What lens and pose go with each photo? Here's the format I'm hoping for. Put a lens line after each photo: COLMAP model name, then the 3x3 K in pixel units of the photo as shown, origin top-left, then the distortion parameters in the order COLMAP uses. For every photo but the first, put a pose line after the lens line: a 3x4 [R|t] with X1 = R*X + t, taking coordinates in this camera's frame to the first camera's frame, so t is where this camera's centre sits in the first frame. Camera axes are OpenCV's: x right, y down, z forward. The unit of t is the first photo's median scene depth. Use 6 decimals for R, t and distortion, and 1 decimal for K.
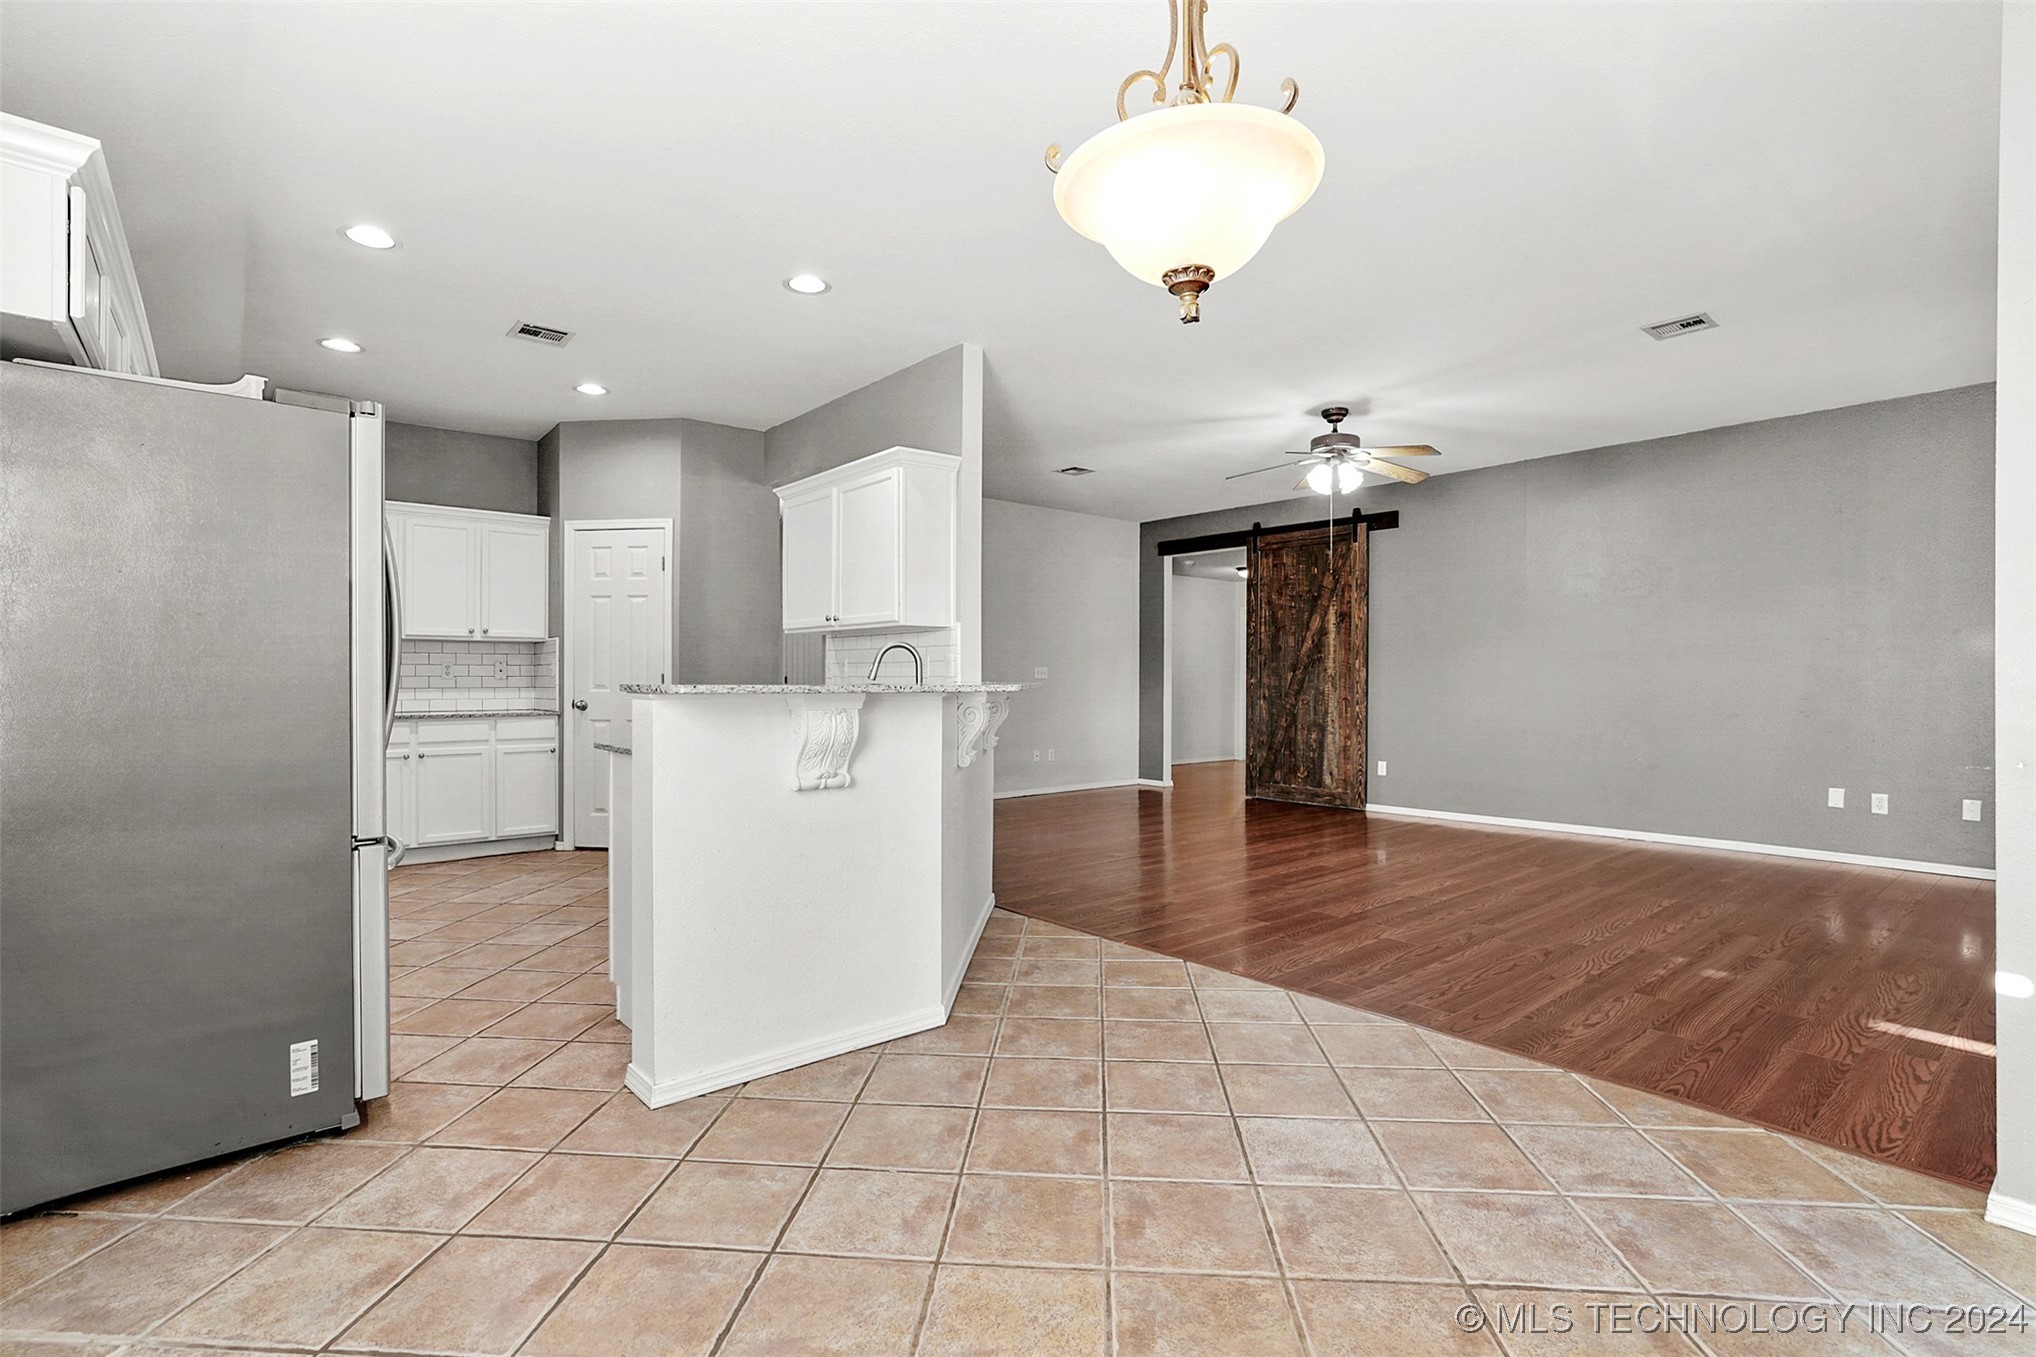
lens RADIAL K [[930.2, 0, 1018.0], [0, 930.2, 678.5], [0, 0, 1]] dist [-0.026267, 0.000581]
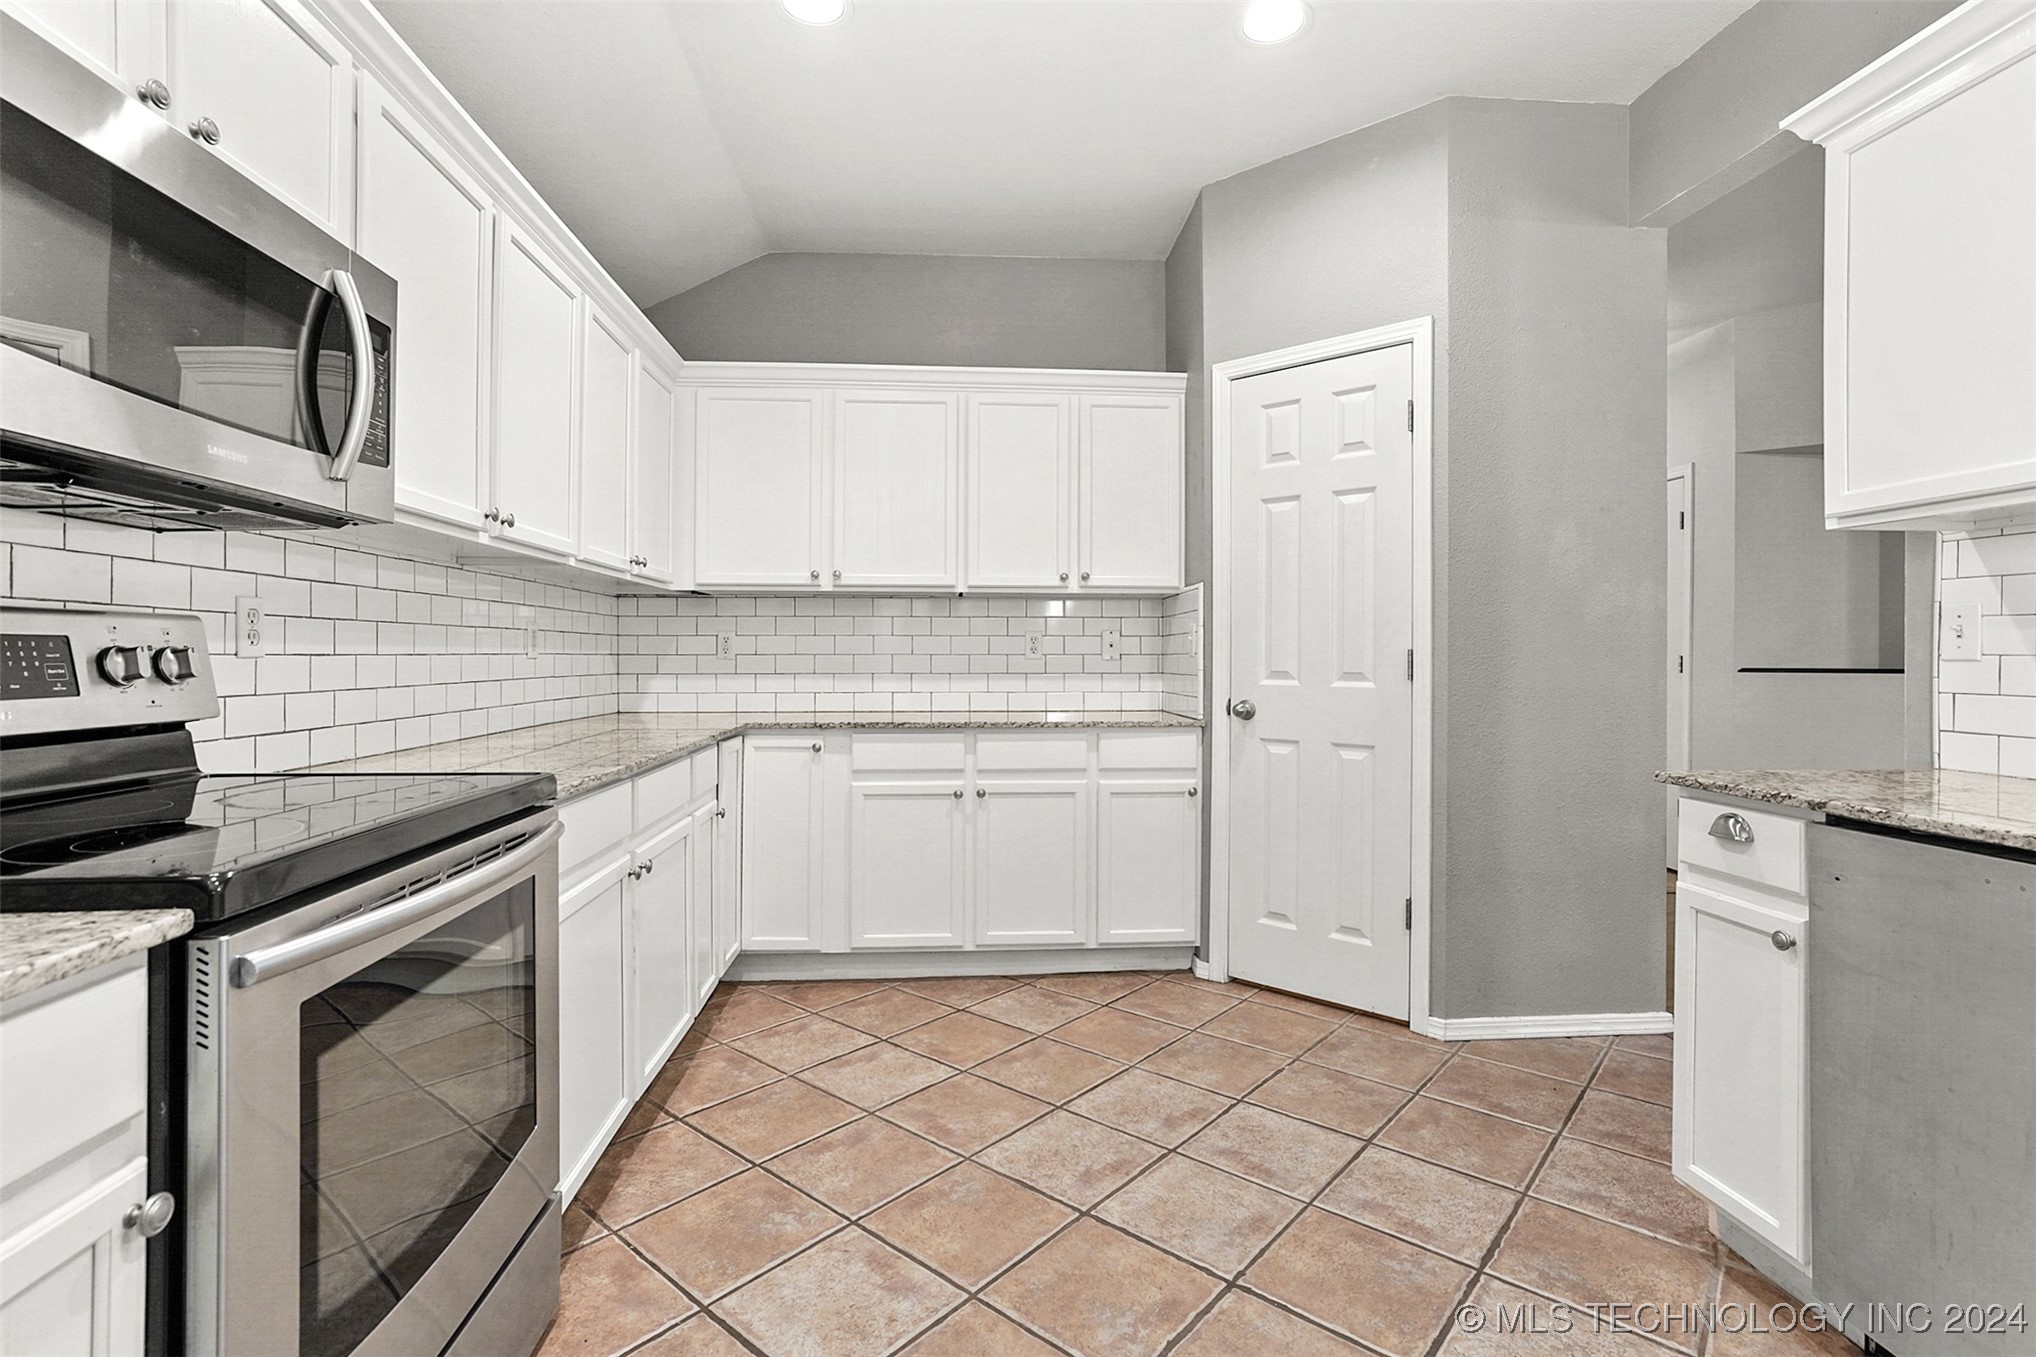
lens RADIAL K [[953.1, 0, 1027.5], [0, 953.1, 655.8], [0, 0, 1]] dist [-0.002558, 0.000304]
pose [[0.811916, 0.001501, -0.583773, -0.255315], [-0.003738, 0.999990, -0.002628, 0.000210], [0.583763, 0.004316, 0.811913, 0.488867]]
